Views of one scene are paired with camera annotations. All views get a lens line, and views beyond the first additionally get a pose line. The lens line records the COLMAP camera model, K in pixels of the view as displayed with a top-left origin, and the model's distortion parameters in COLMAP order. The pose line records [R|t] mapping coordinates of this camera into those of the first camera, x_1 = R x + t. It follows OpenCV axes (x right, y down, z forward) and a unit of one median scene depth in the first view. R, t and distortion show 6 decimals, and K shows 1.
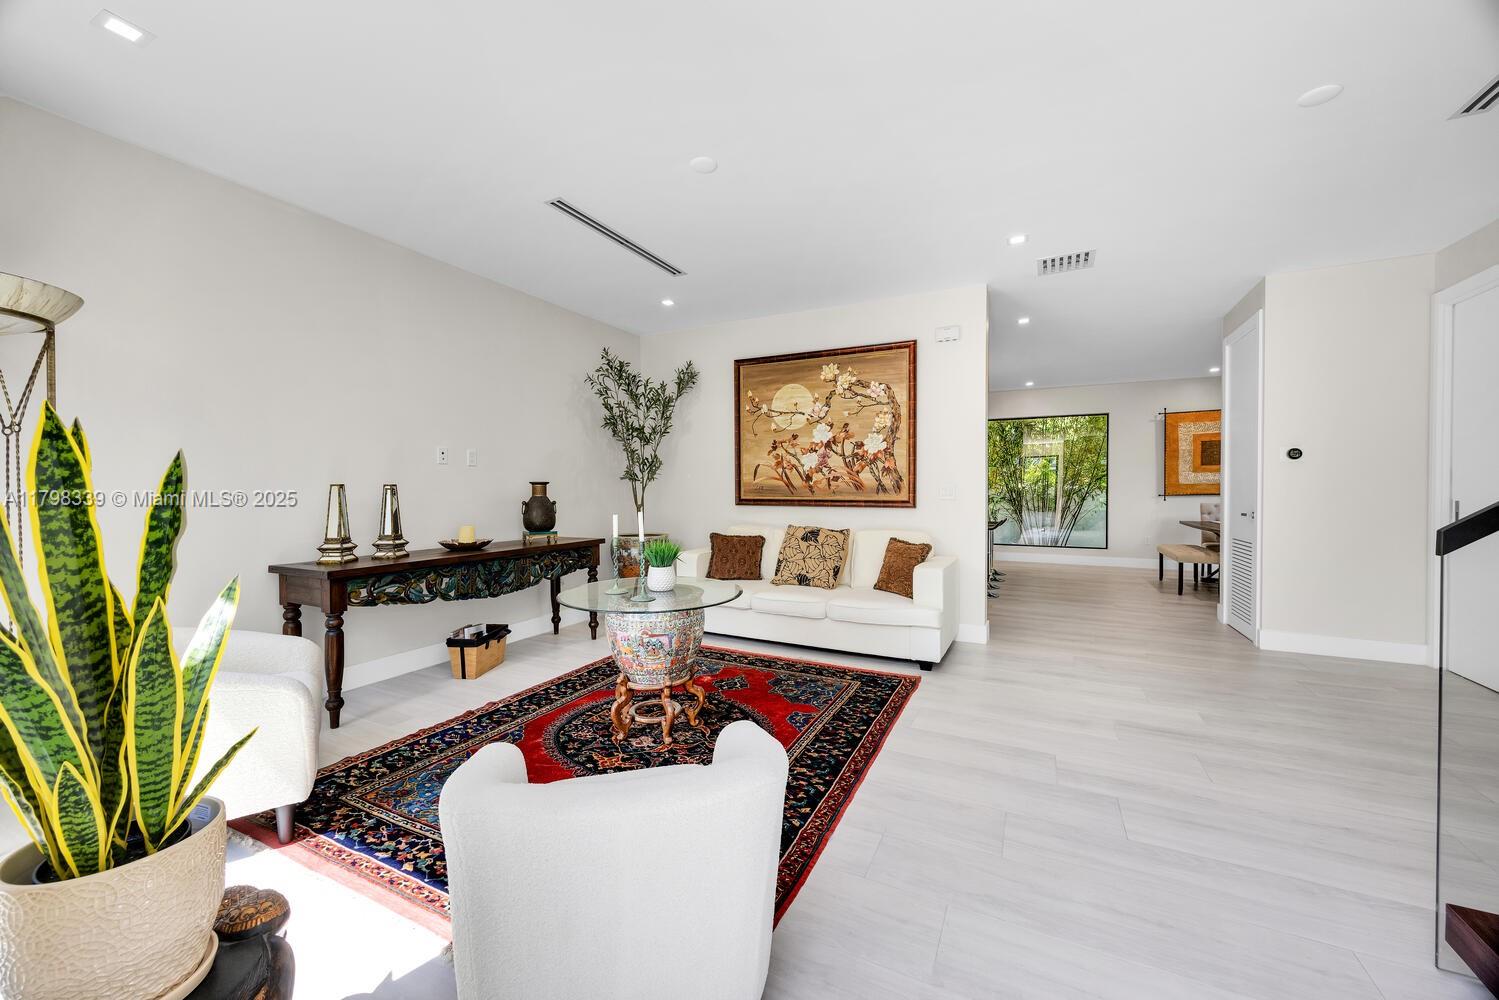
lens RADIAL K [[573.7, 0, 749.5], [0, 573.7, 500.0], [0, 0, 1]] dist [-0.000782, -0.000125]
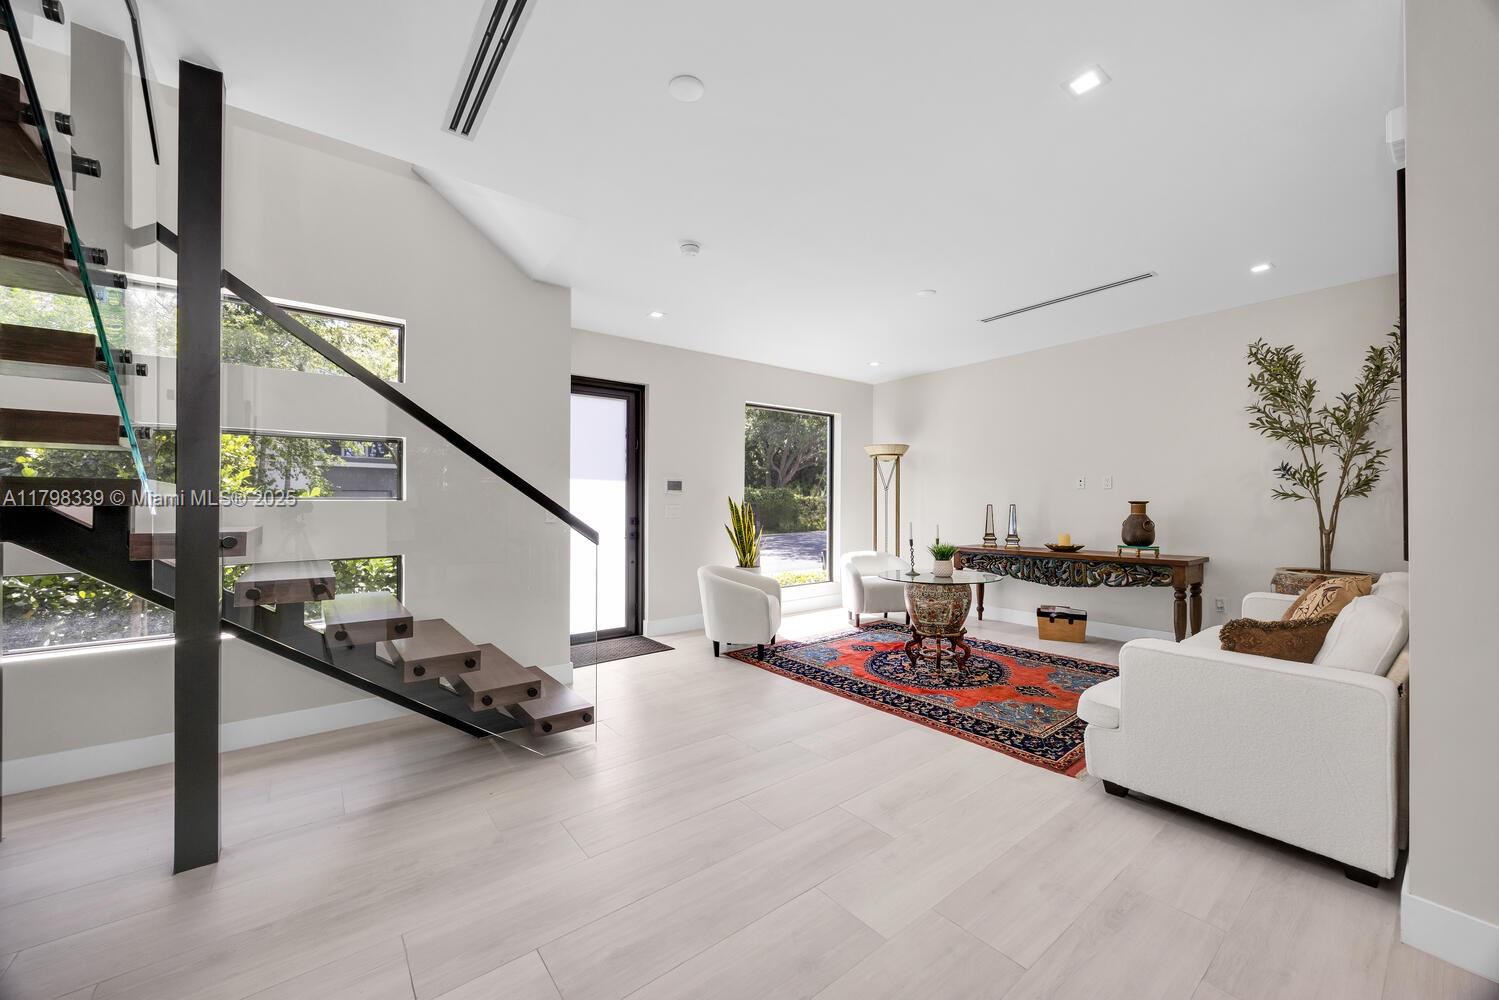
lens RADIAL K [[573.7, 0, 749.5], [0, 573.7, 500.0], [0, 0, 1]] dist [-0.000782, -0.000125]
pose [[-0.432247, -0.002768, -0.901751, 1.160943], [-0.014331, 0.999890, 0.003800, -0.033756], [0.901641, 0.014566, -0.432240, 0.978448]]
